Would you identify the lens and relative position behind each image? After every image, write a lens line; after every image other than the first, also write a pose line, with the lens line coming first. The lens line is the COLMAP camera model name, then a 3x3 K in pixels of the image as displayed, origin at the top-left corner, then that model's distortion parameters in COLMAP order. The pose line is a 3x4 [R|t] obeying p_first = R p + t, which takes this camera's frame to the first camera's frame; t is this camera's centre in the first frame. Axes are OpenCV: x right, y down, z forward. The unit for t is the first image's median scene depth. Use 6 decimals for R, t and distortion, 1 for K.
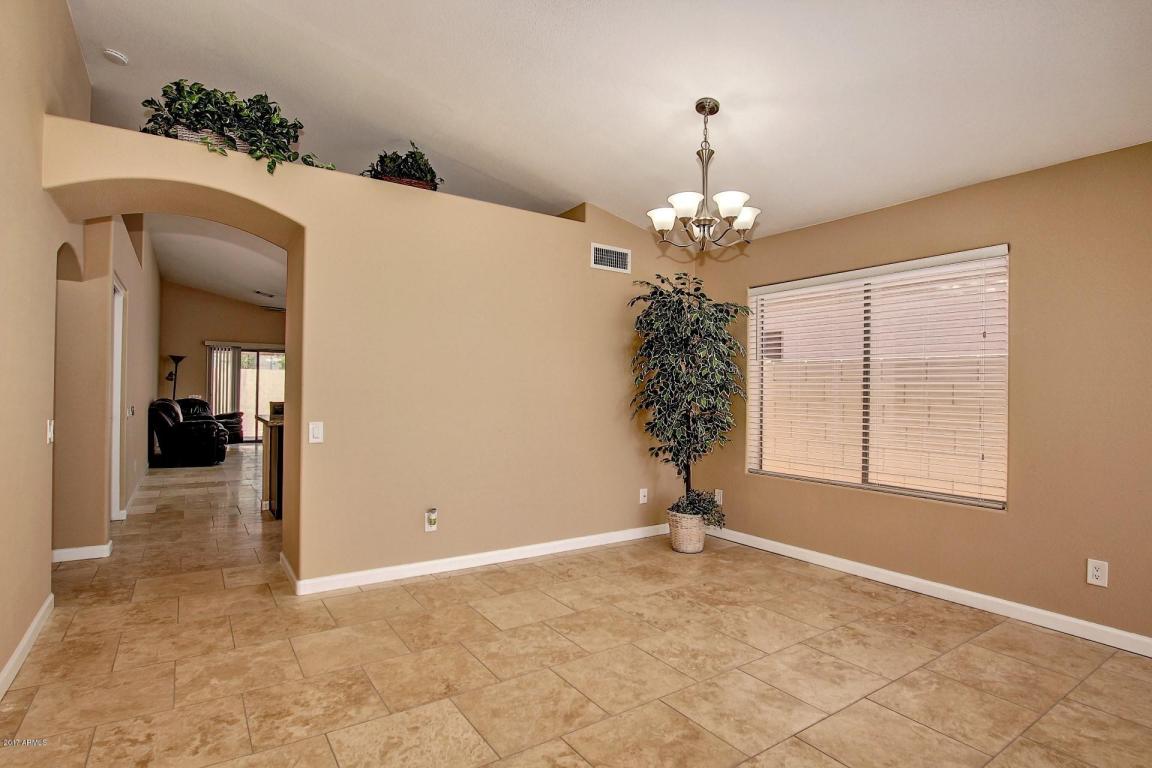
lens RADIAL K [[580.3, 0, 587.0], [0, 580.3, 383.5], [0, 0, 1]] dist [-0.026335, -0.000716]
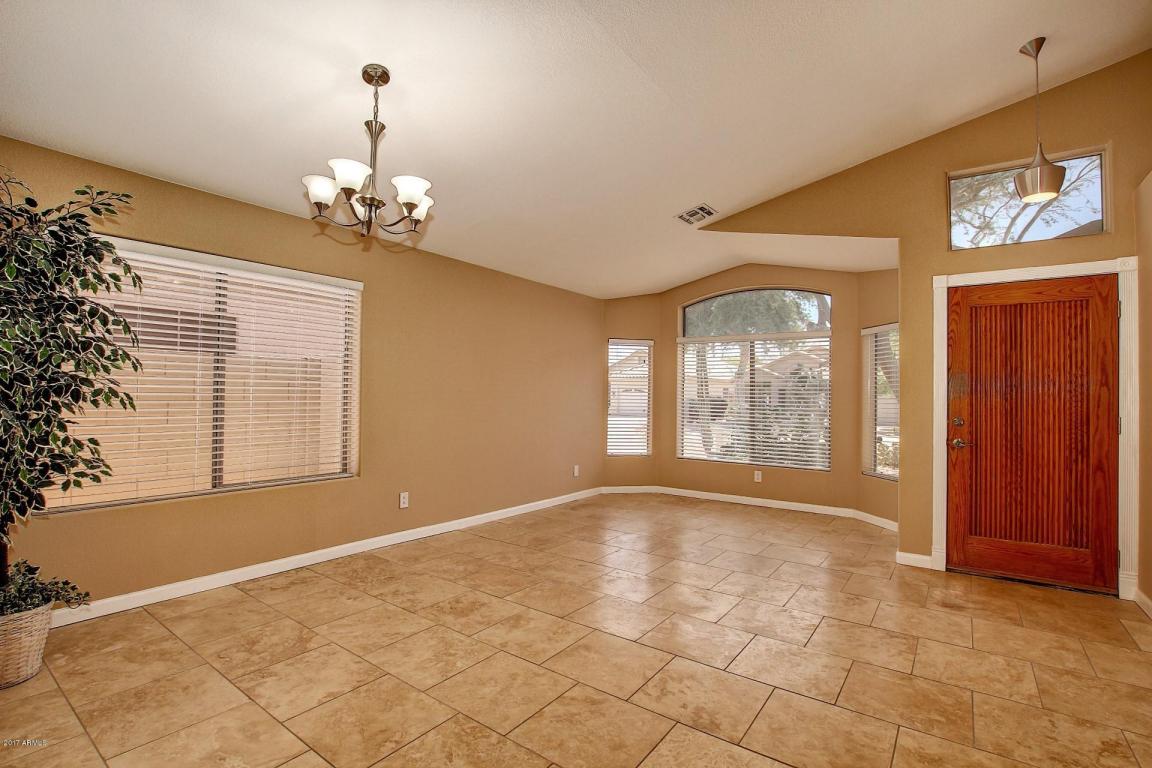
lens RADIAL K [[533.9, 0, 573.4], [0, 533.9, 384.4], [0, 0, 1]] dist [-0.029358, 0.001674]
pose [[-0.320861, 0.001234, 0.947126, -0.630063], [-0.029409, 0.999504, -0.011266, 0.000506], [-0.946670, -0.031468, -0.320665, 0.909297]]
